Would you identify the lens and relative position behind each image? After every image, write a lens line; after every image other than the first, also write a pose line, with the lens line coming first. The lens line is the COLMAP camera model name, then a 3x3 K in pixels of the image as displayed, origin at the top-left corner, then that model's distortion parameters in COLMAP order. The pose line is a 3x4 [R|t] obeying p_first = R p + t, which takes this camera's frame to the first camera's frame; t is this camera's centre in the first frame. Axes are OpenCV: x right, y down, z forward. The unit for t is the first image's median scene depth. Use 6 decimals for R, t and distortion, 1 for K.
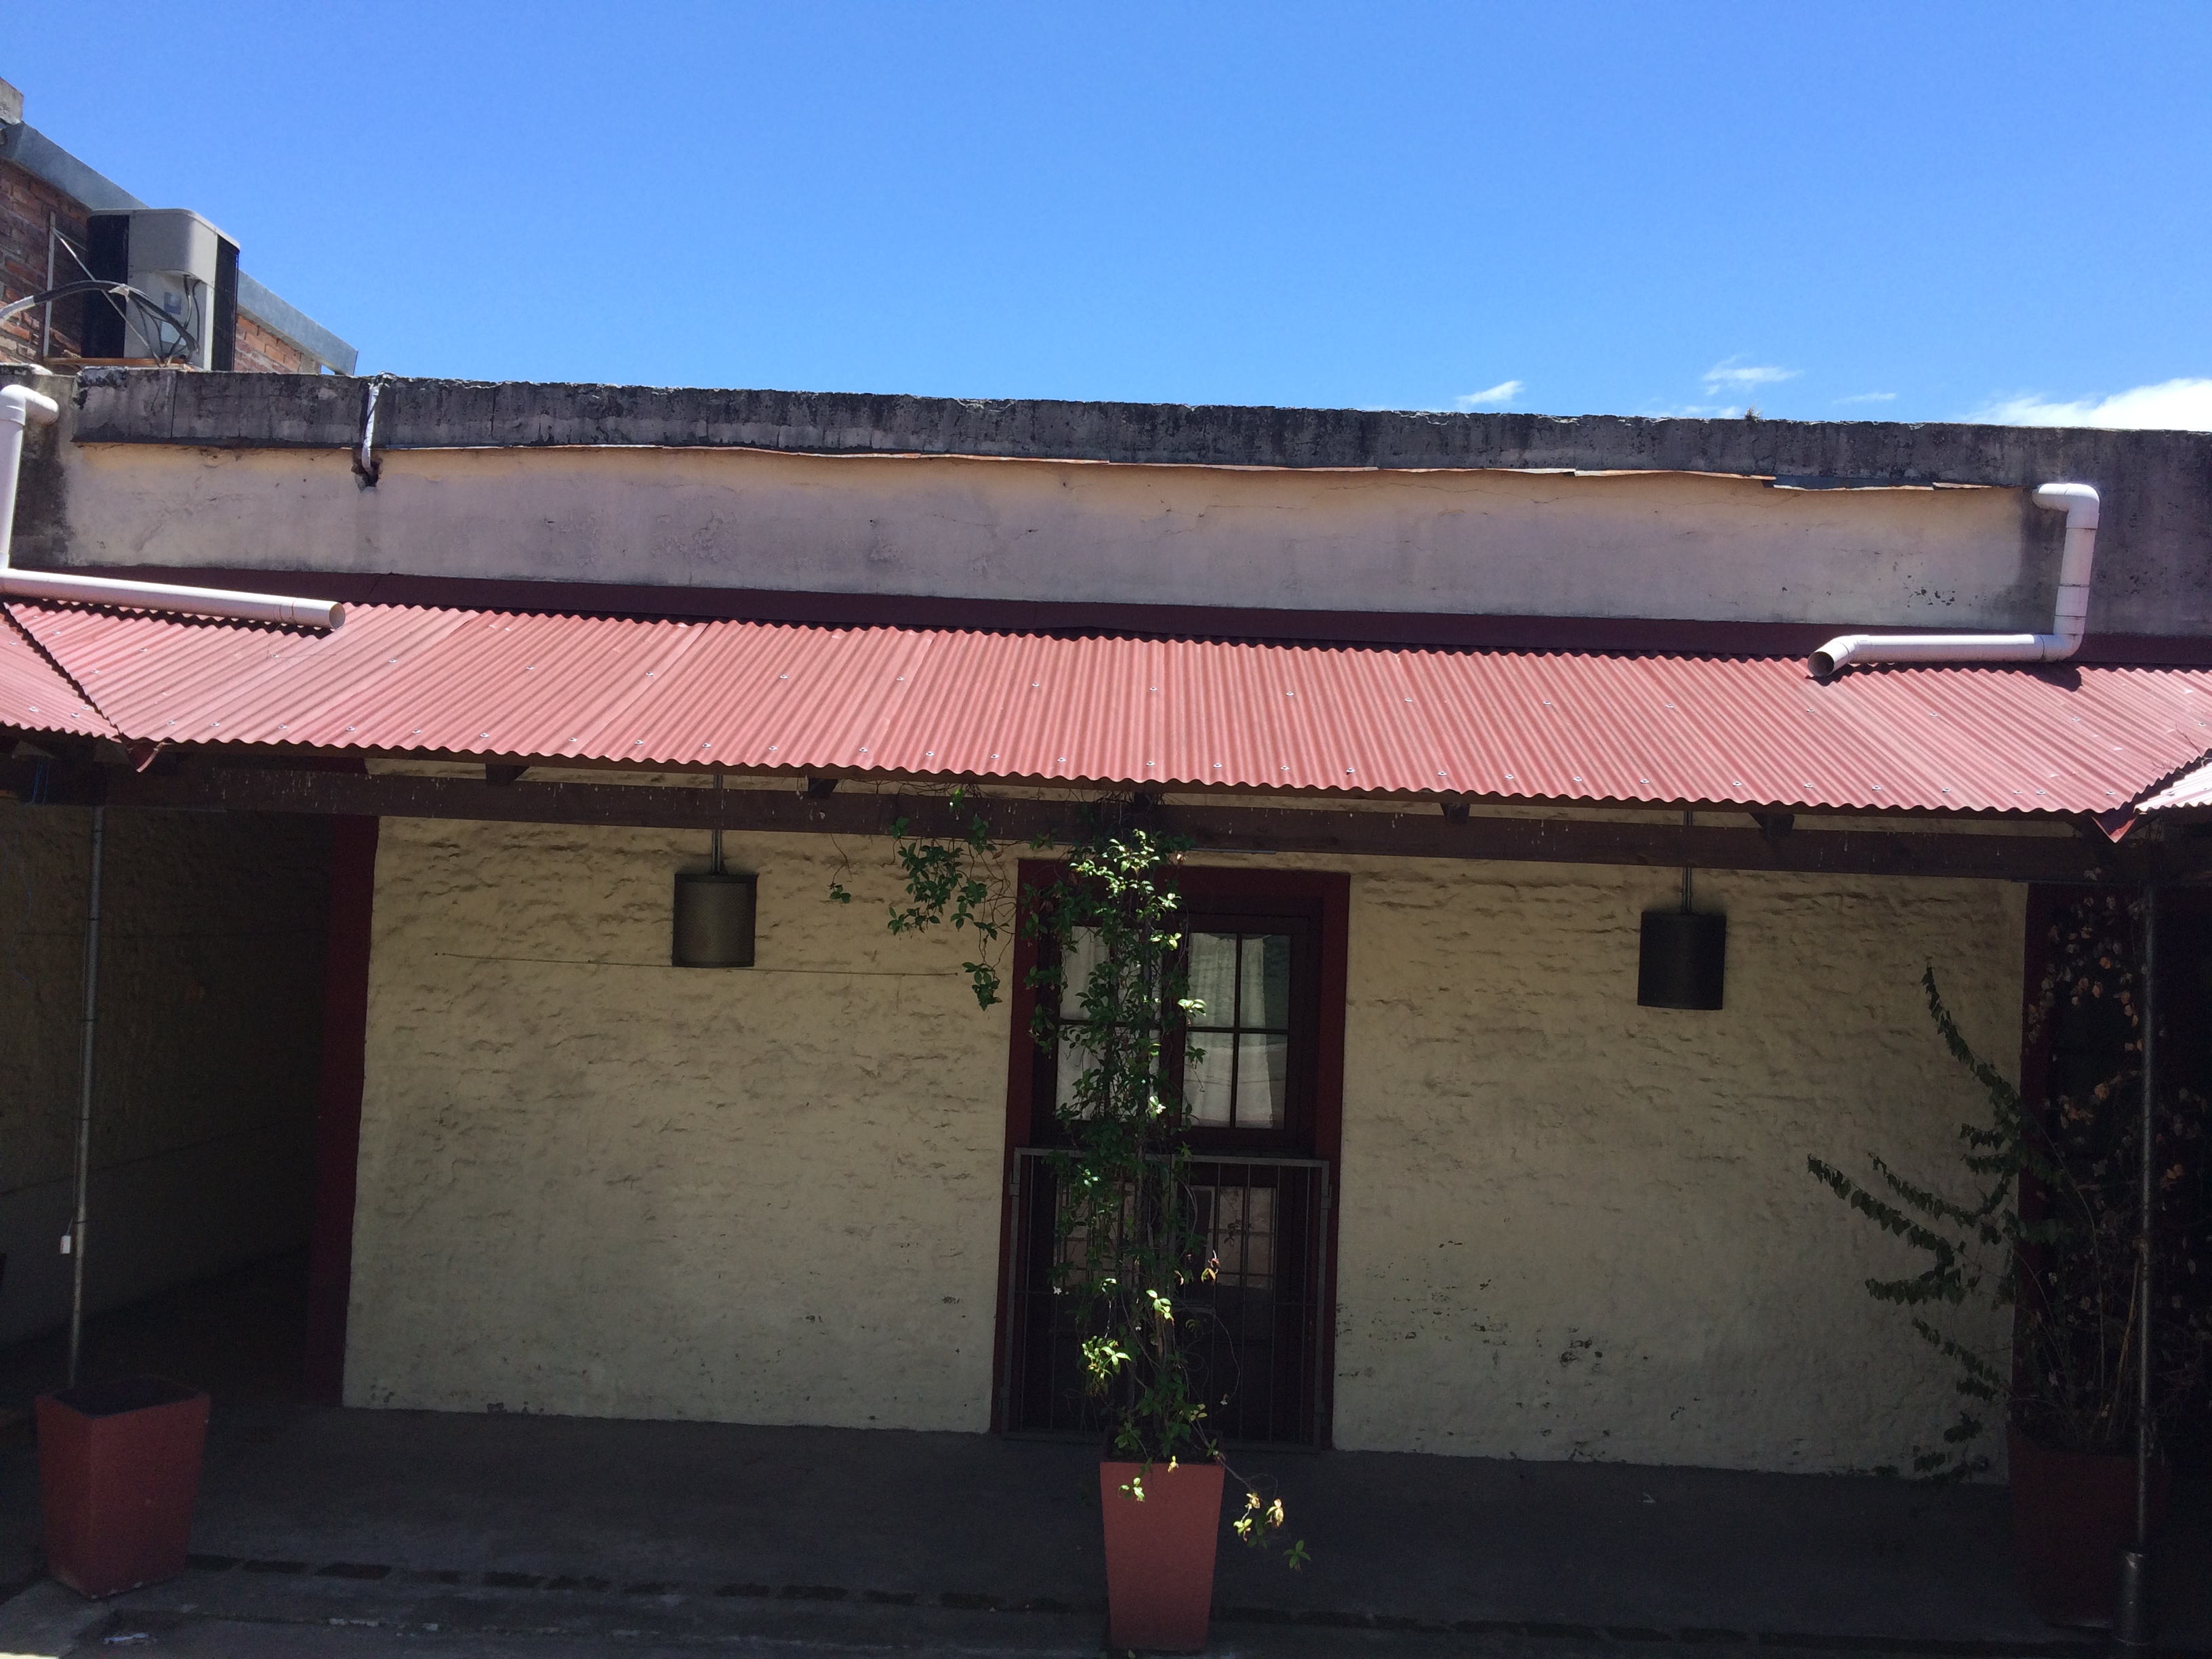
lens RADIAL K [[1911.8, 0, 1105.8], [0, 1911.8, 831.3], [0, 0, 1]] dist [0.016013, -0.011351]
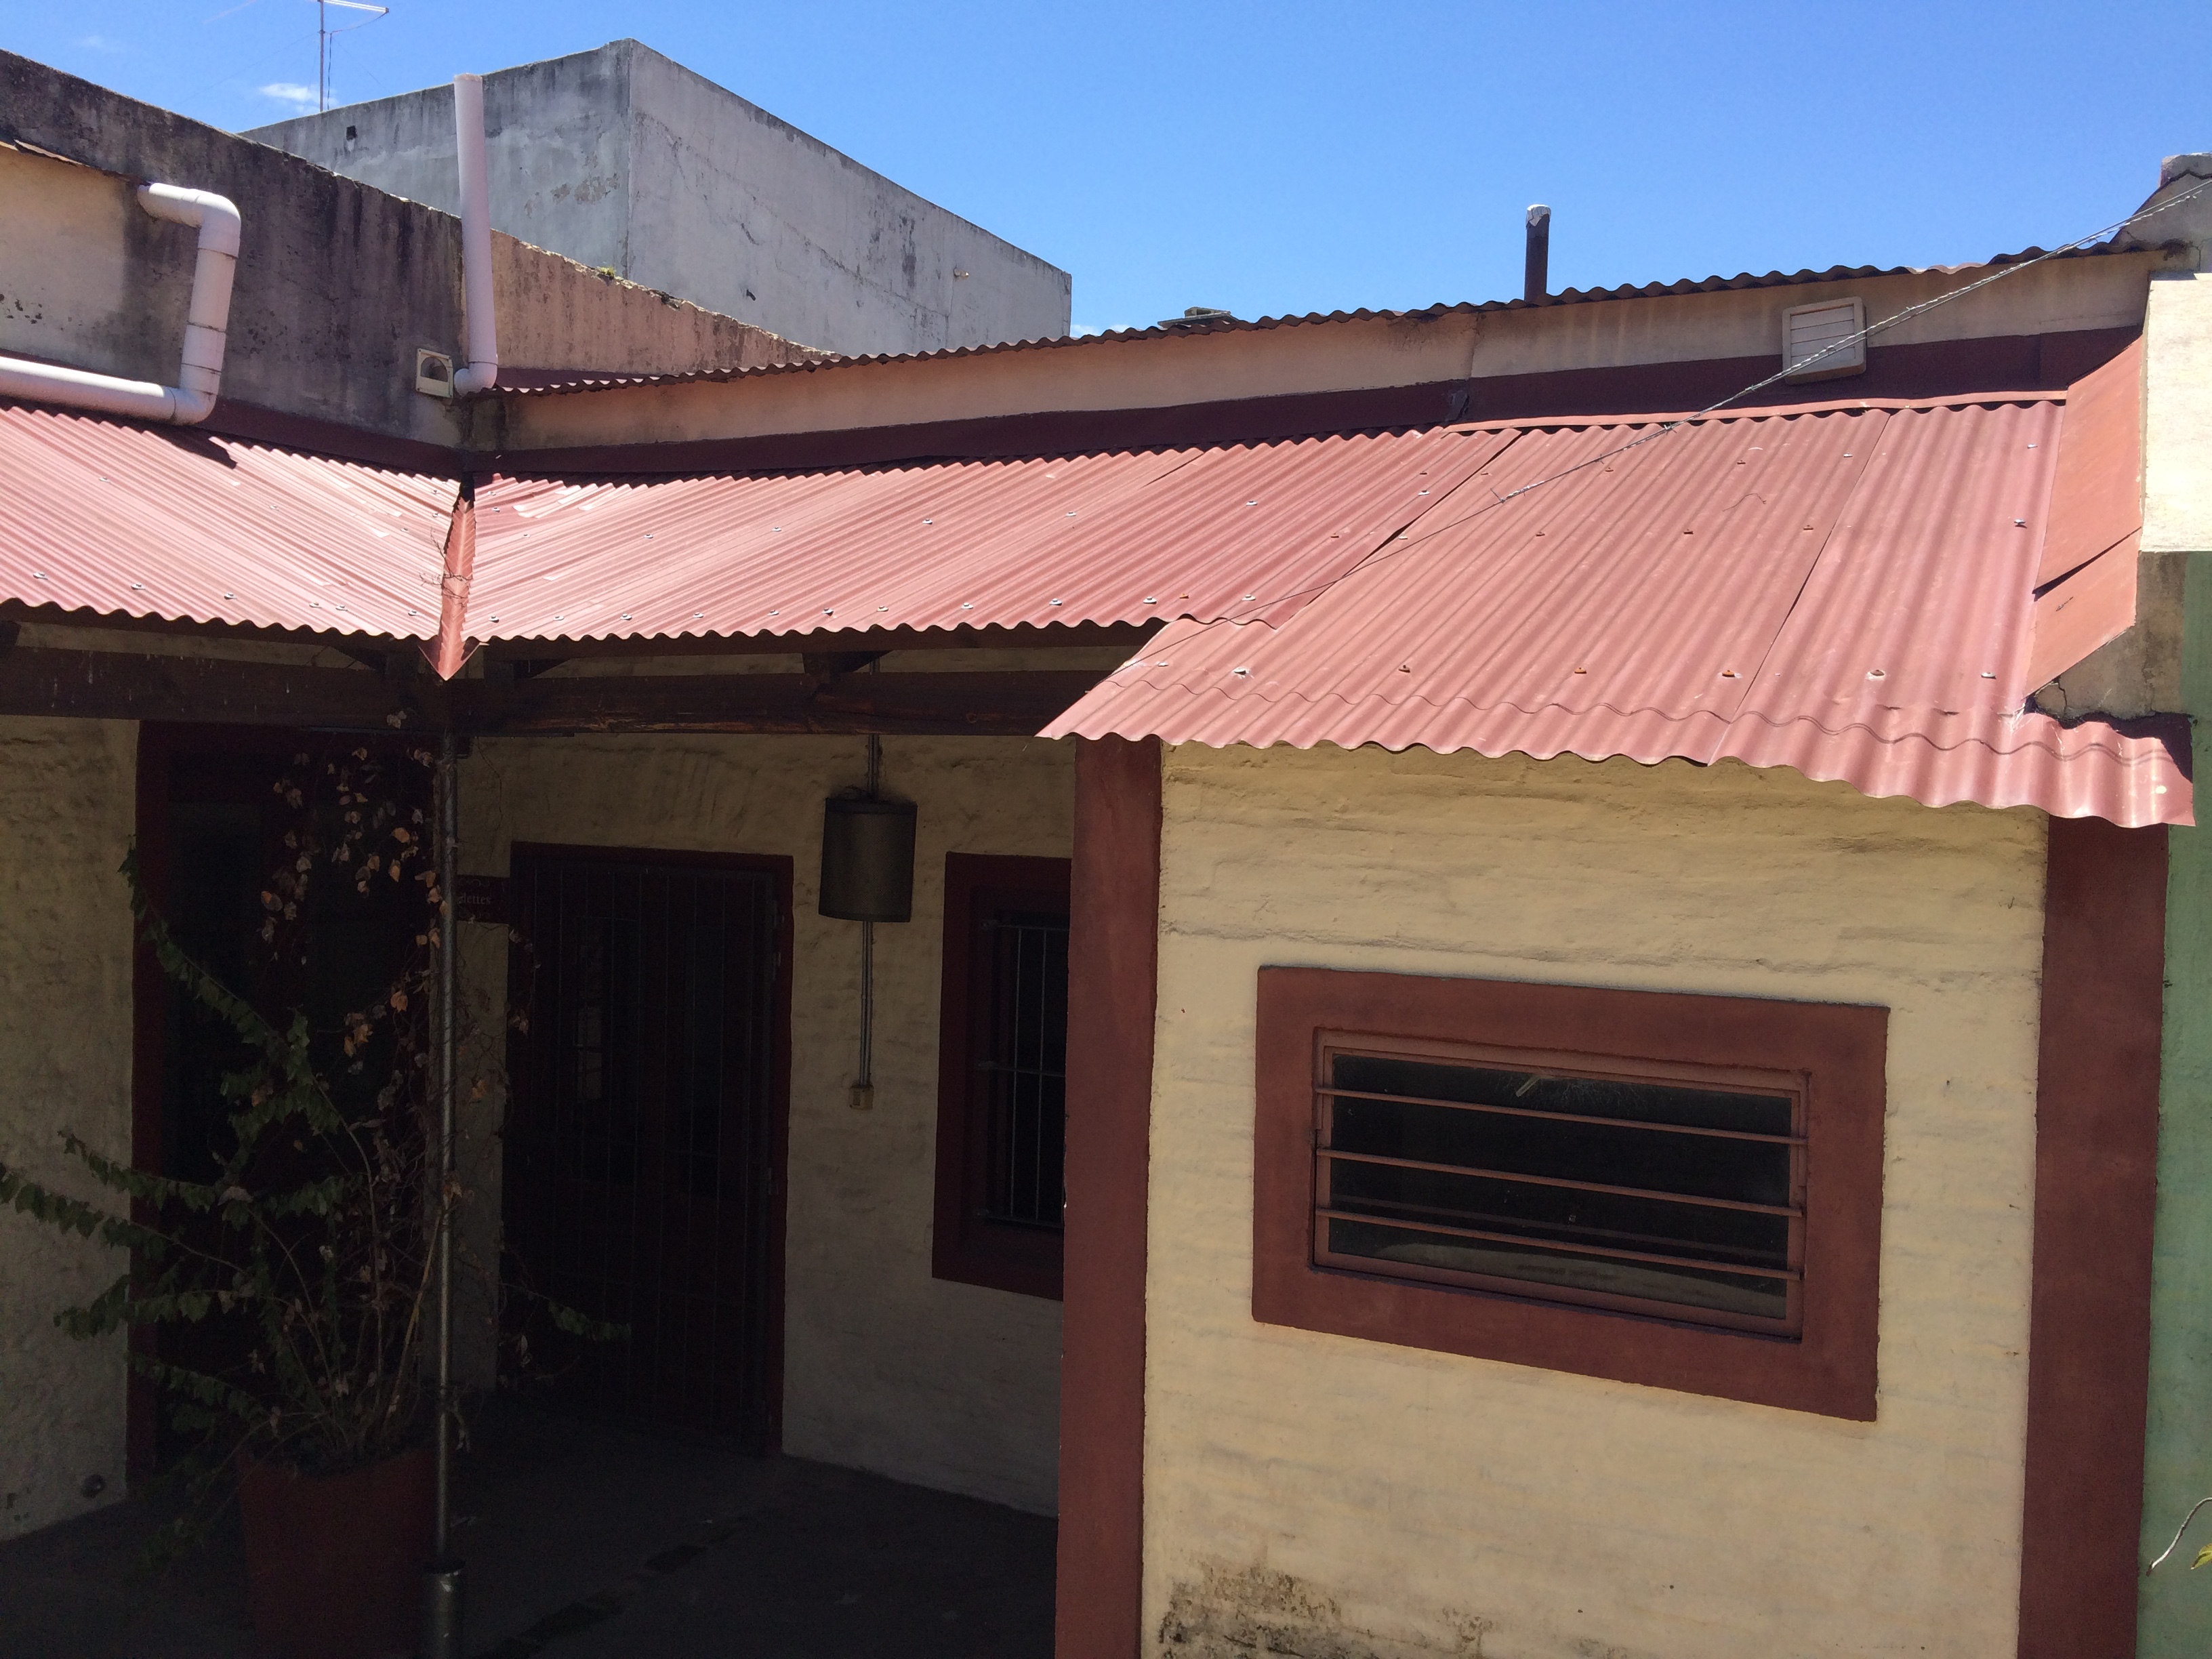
lens RADIAL K [[1911.8, 0, 1104.2], [0, 1911.8, 834.7], [0, 0, 1]] dist [0.016013, -0.011351]
pose [[0.440013, -0.054263, 0.896351, -0.031825], [-0.041022, 0.995916, 0.080428, -0.003533], [-0.897054, -0.072159, 0.435990, 0.326389]]
